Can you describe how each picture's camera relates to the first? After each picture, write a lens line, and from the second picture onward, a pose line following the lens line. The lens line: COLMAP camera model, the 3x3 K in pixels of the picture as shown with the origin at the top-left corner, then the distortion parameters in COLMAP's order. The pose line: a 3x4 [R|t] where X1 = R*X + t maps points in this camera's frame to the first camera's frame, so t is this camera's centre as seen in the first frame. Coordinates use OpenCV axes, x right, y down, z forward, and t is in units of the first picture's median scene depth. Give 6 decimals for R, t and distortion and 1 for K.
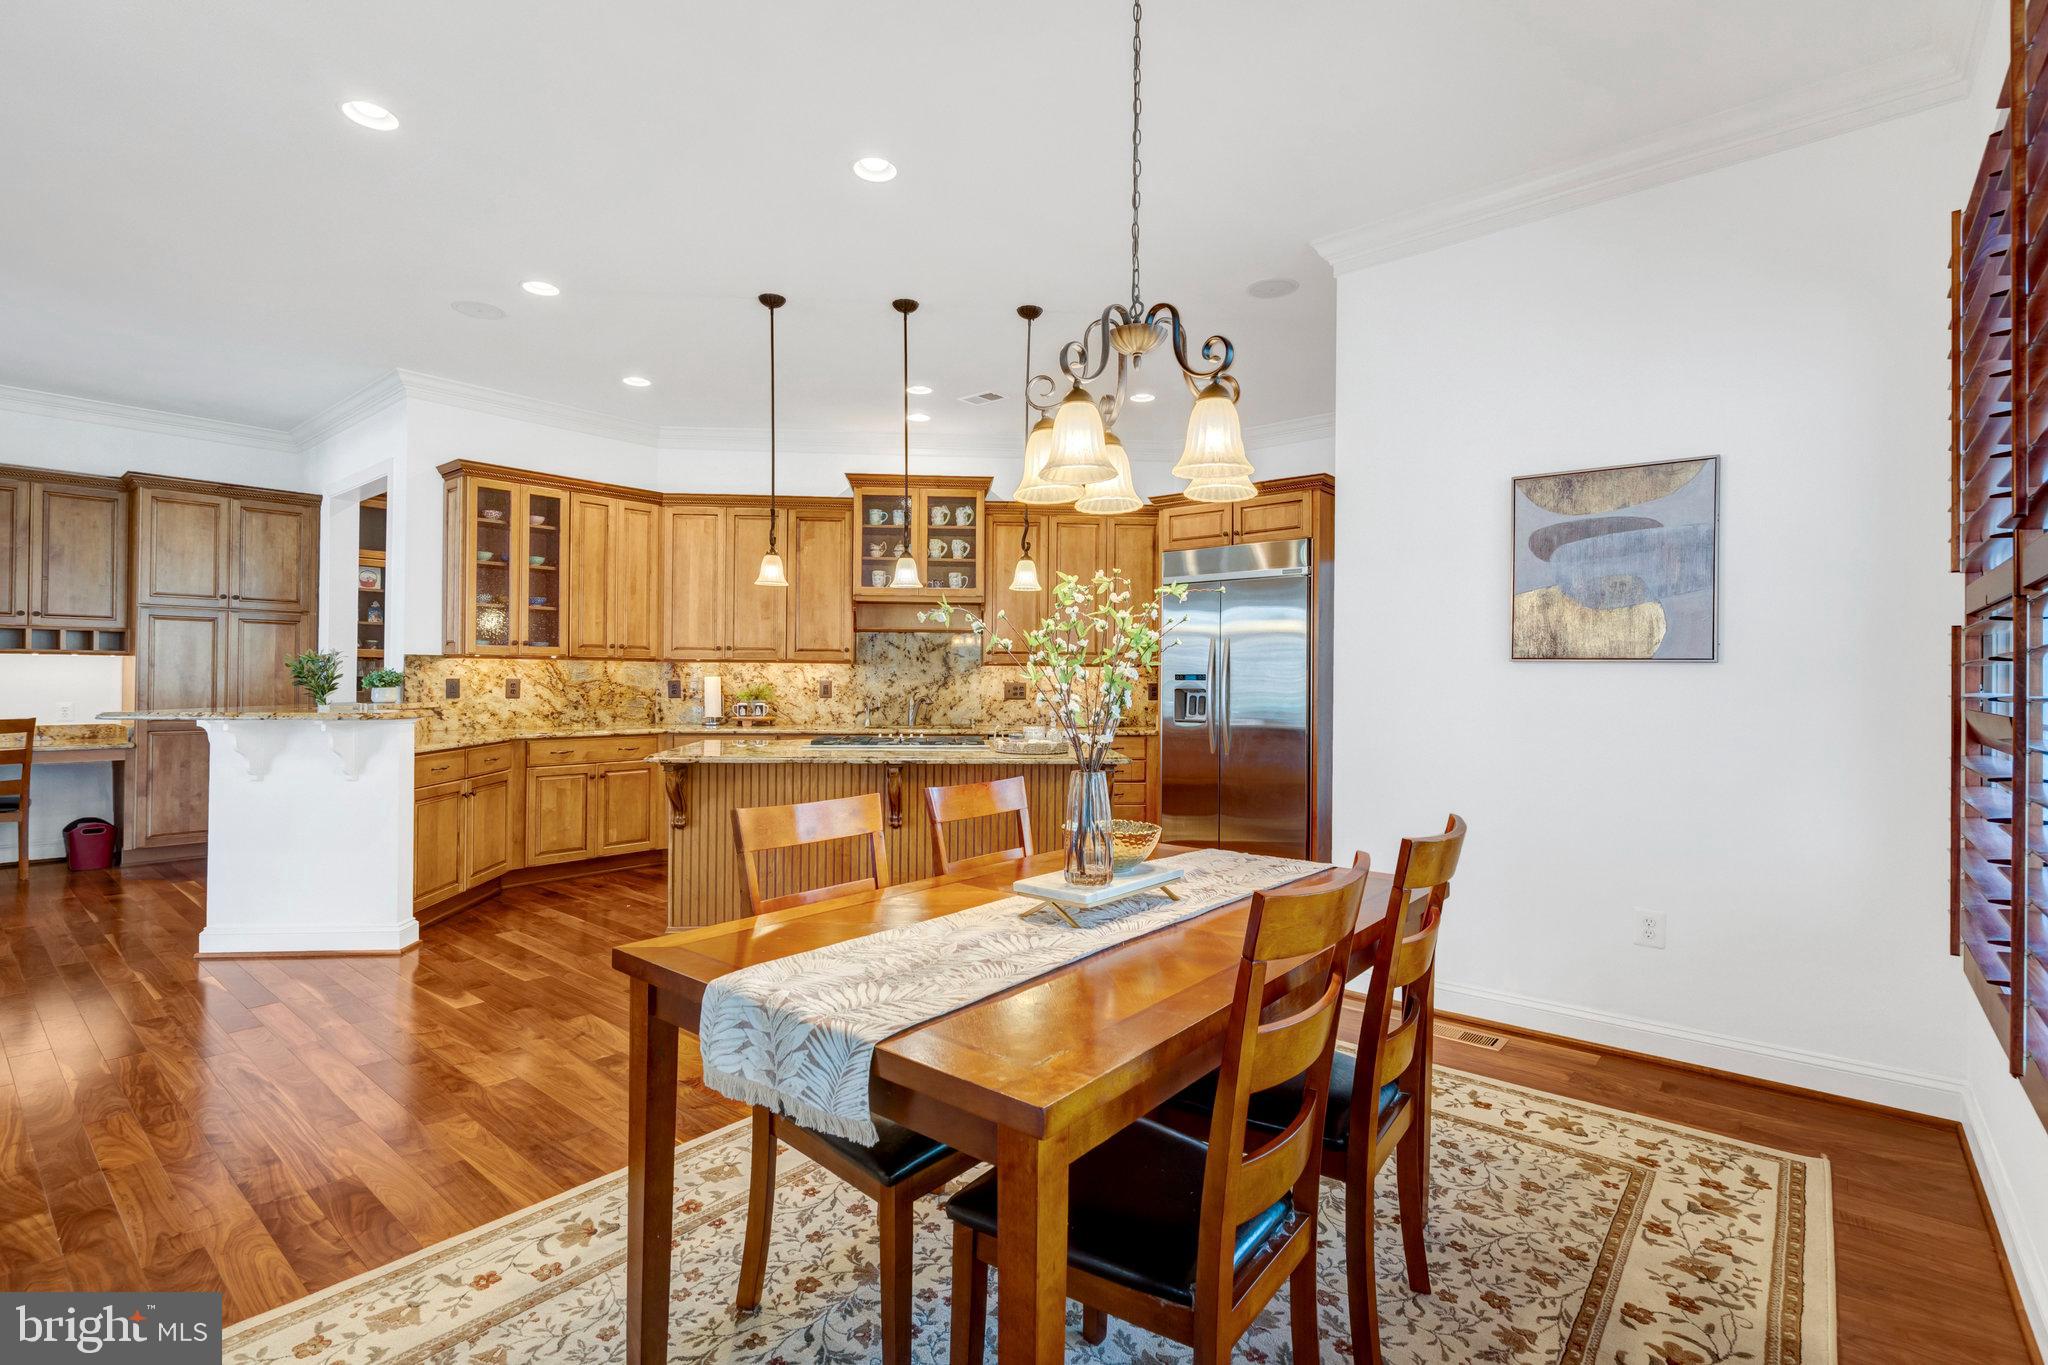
lens RADIAL K [[949.4, 0, 1016.3], [0, 949.4, 671.7], [0, 0, 1]] dist [-0.003003, -0.000470]
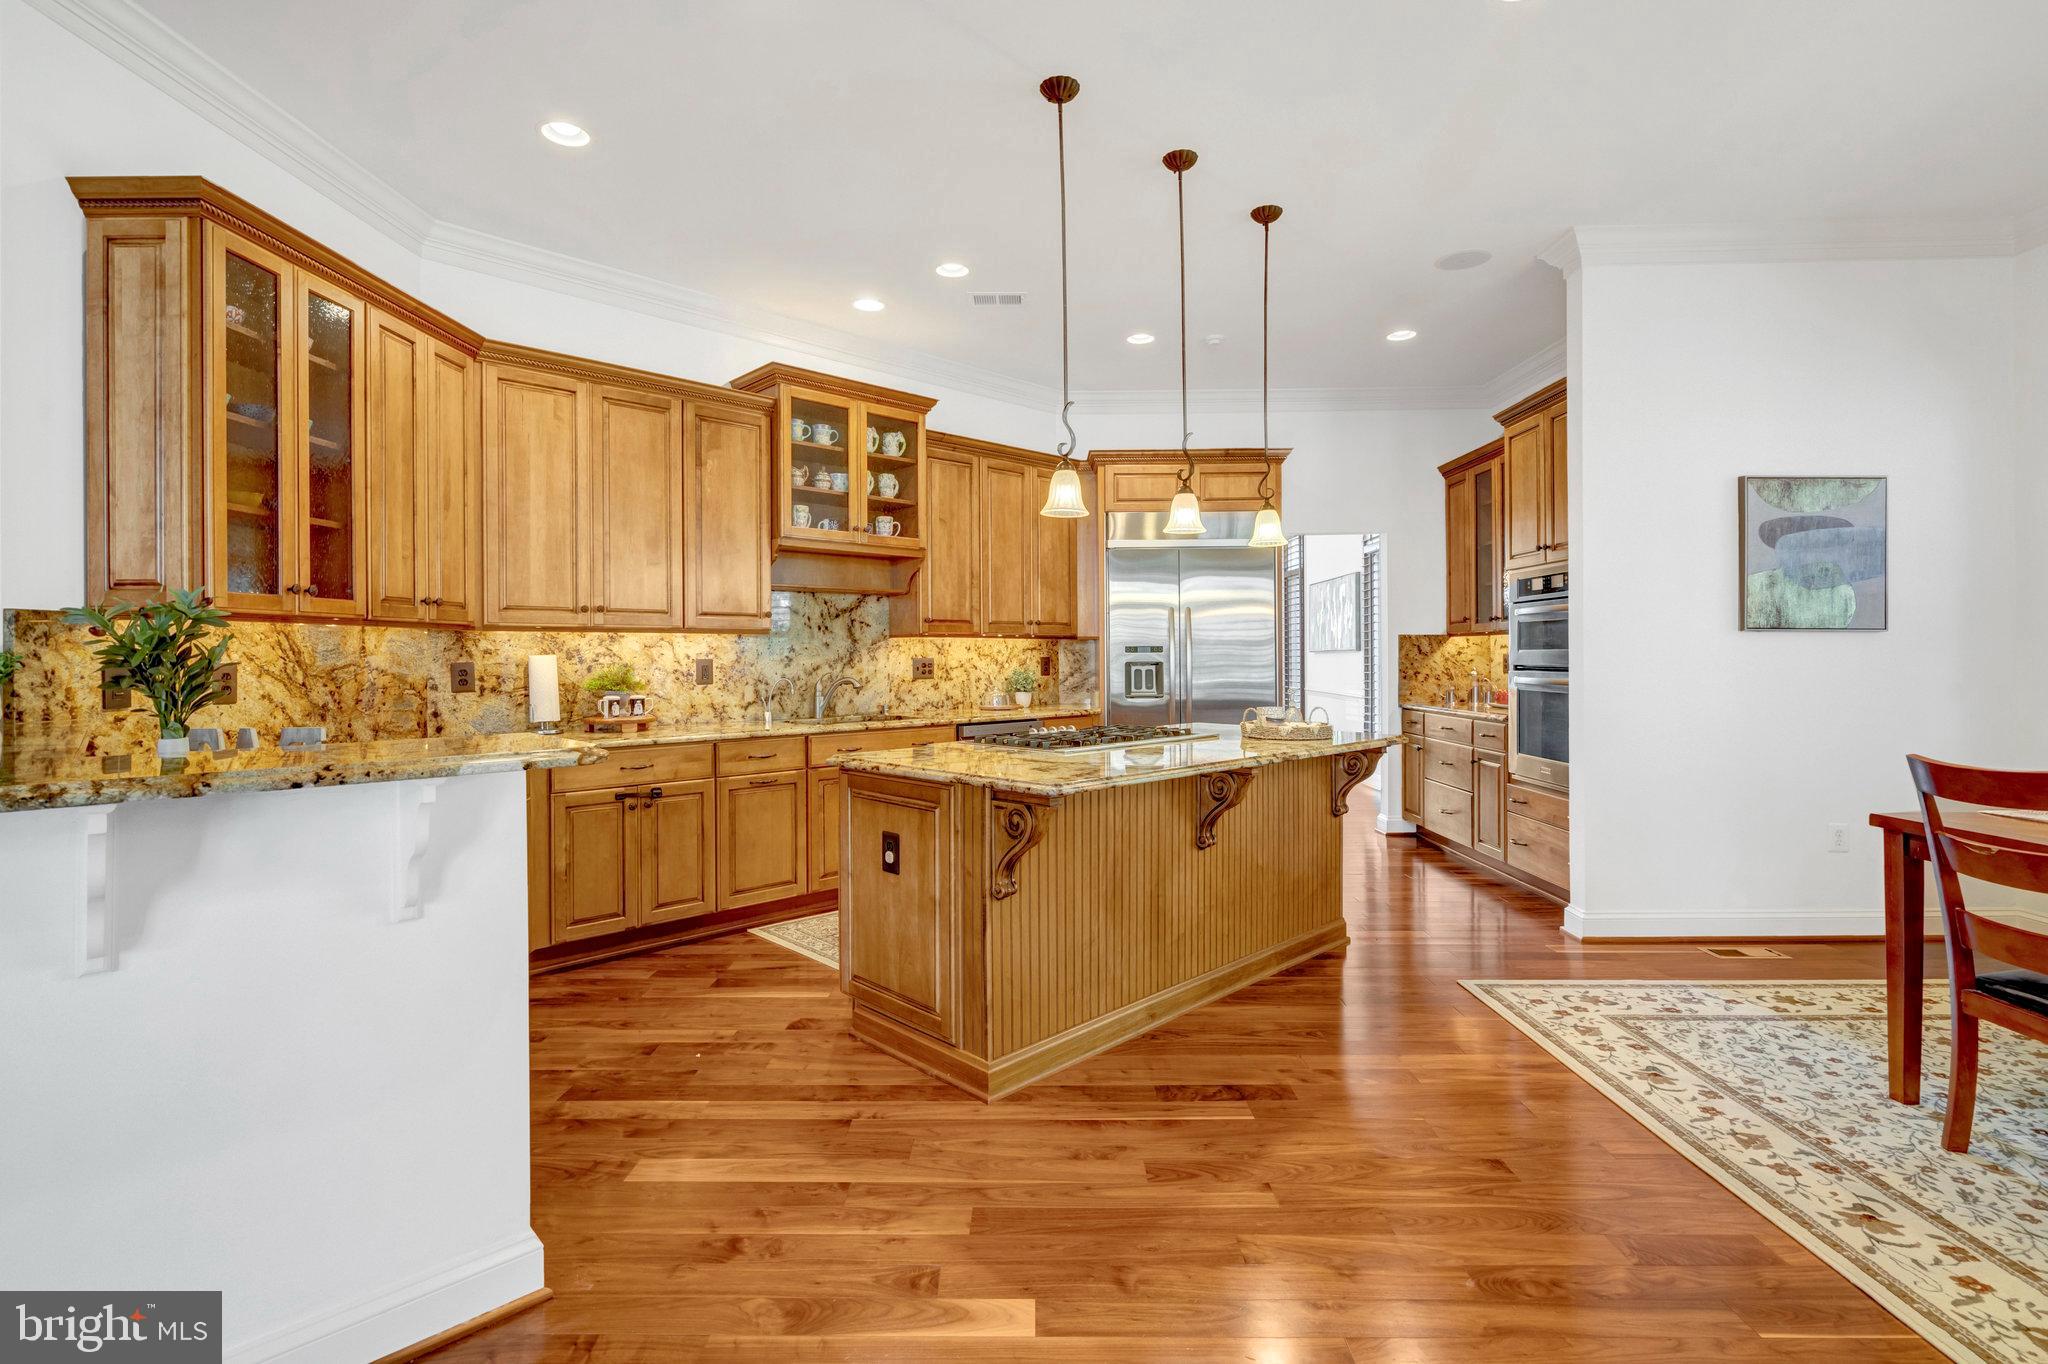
lens RADIAL K [[955.2, 0, 1022.9], [0, 955.2, 656.8], [0, 0, 1]] dist [-0.001926, -0.000055]
pose [[0.772853, -0.013353, 0.634444, -0.501523], [0.006432, 0.999892, 0.013209, 0.000160], [-0.634552, -0.006128, 0.772856, 0.348961]]
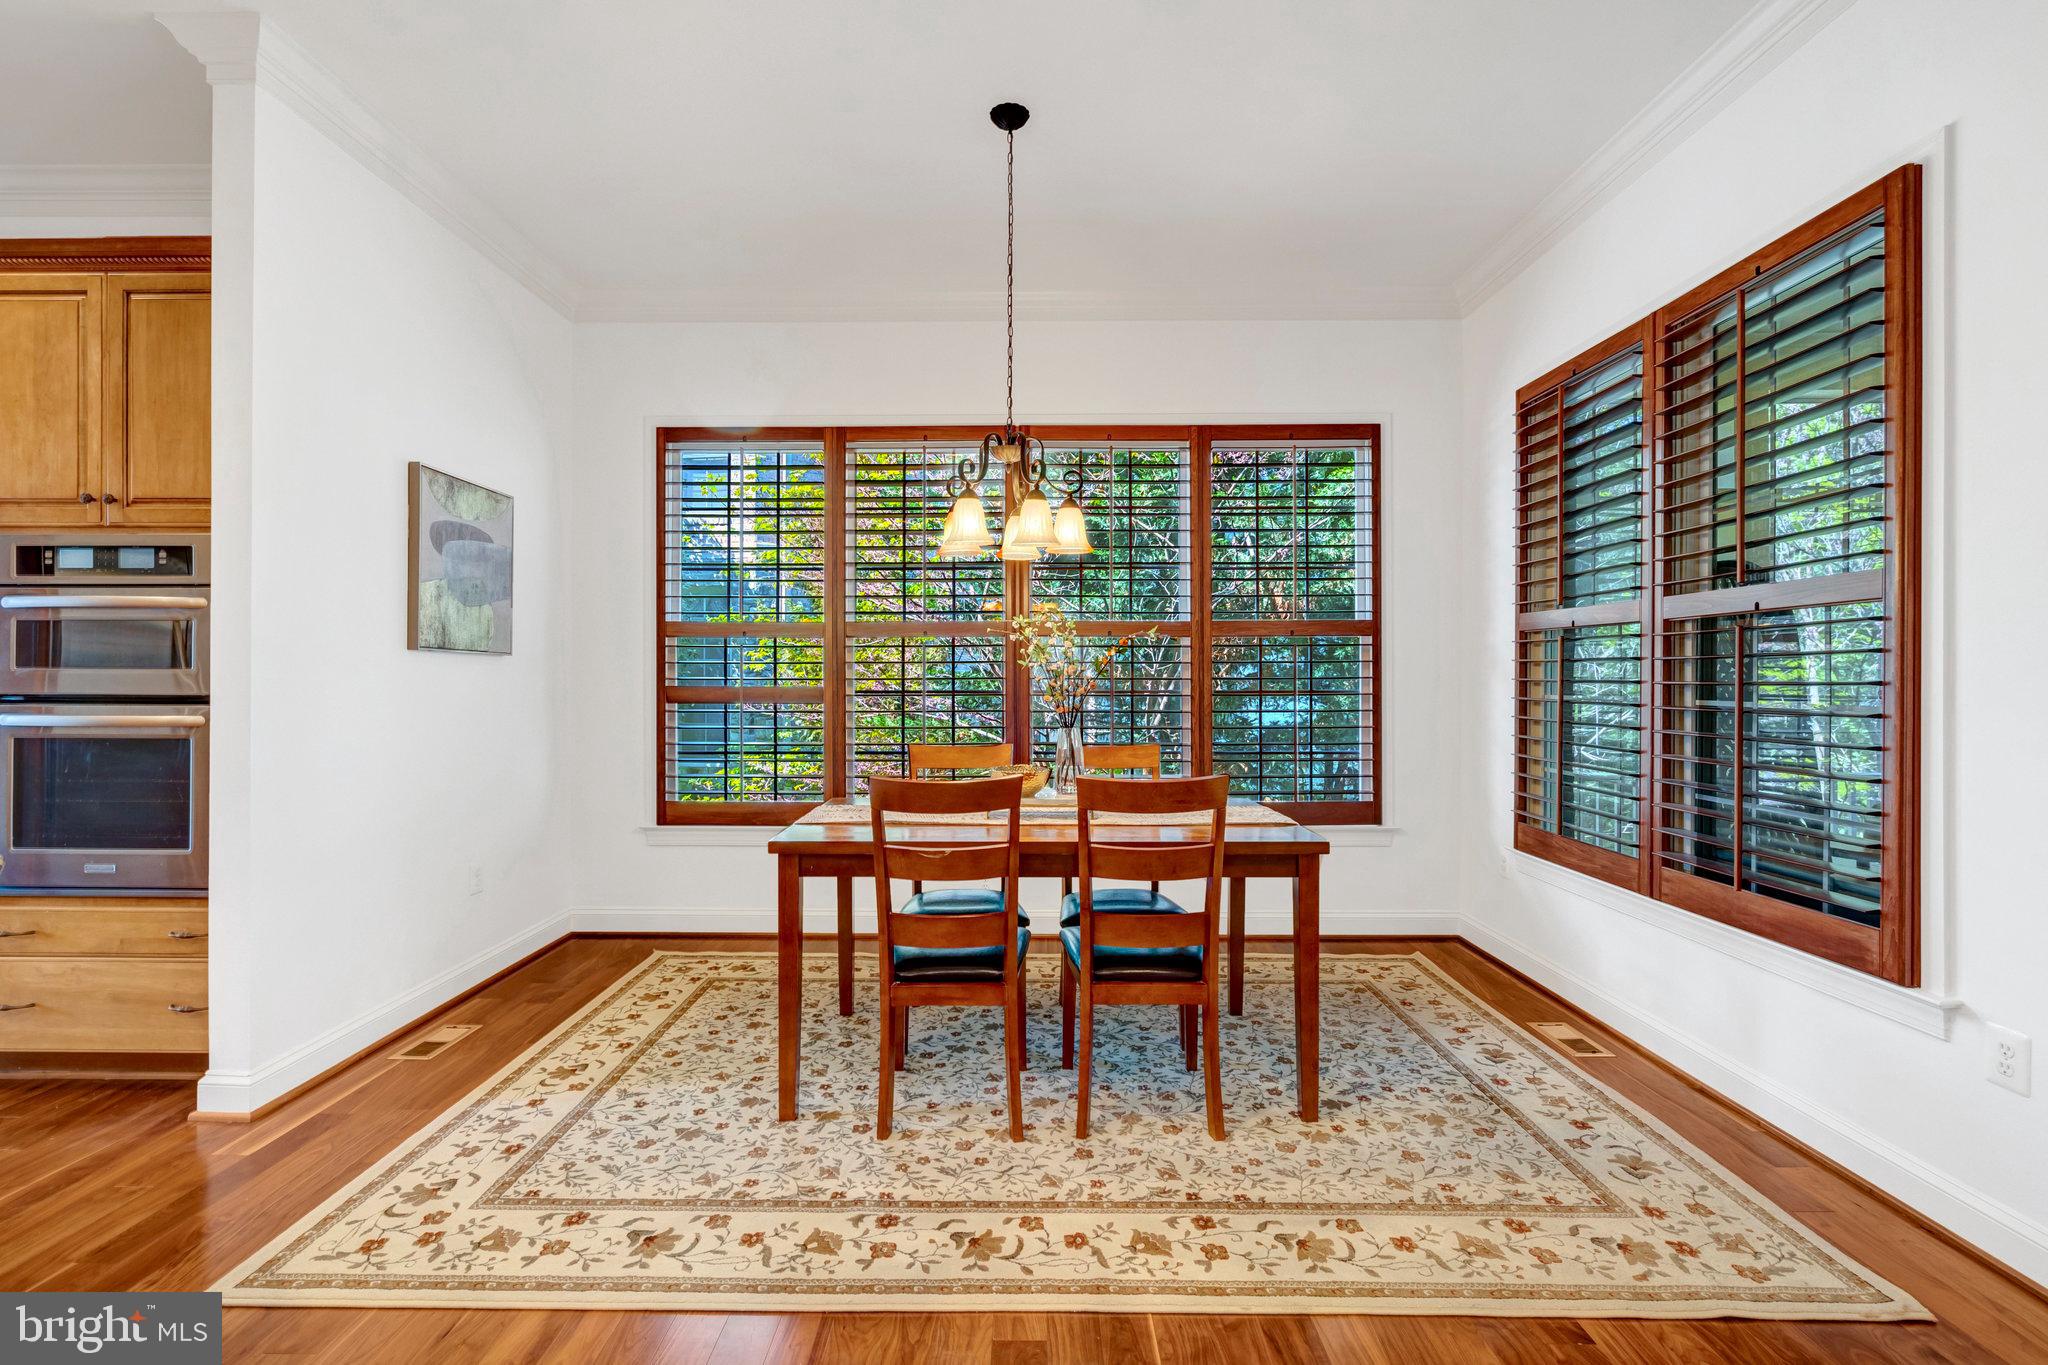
lens RADIAL K [[934.1, 0, 1015.0], [0, 934.1, 676.2], [0, 0, 1]] dist [-0.000438, -0.000063]
pose [[-0.635634, -0.009476, 0.771932, -0.329206], [-0.015828, 0.999874, -0.000759, 0.004047], [-0.771828, -0.012701, -0.635704, 0.609630]]
